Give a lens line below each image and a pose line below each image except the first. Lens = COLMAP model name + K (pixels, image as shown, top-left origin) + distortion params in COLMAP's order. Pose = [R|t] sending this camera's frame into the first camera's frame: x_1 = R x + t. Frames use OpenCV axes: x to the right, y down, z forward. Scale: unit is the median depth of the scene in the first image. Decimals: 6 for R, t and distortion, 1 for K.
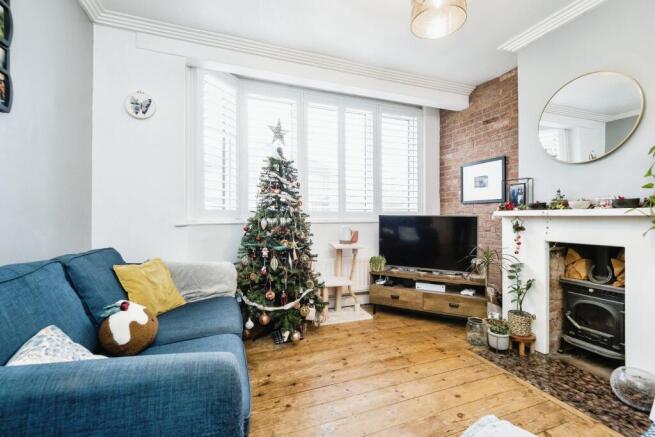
lens RADIAL K [[286.4, 0, 327.5], [0, 286.4, 218.5], [0, 0, 1]] dist [-0.000647, -0.006840]
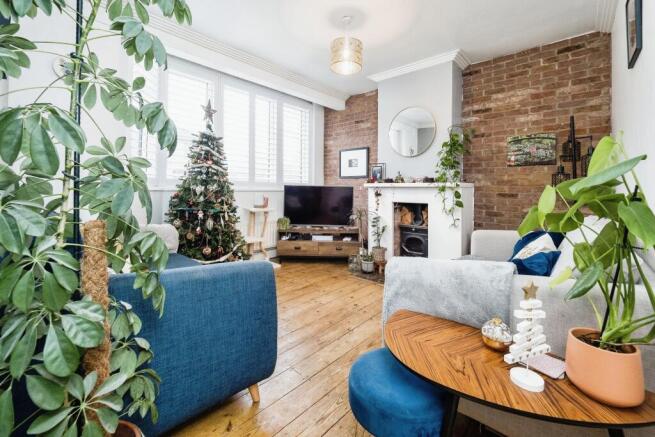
lens RADIAL K [[283.4, 0, 329.6], [0, 283.4, 185.8], [0, 0, 1]] dist [-0.001489, -0.000440]
pose [[0.885479, 0.016800, 0.464375, -0.266019], [-0.008569, 0.999767, -0.019830, 0.017495], [-0.464600, 0.013580, 0.885416, -0.238373]]
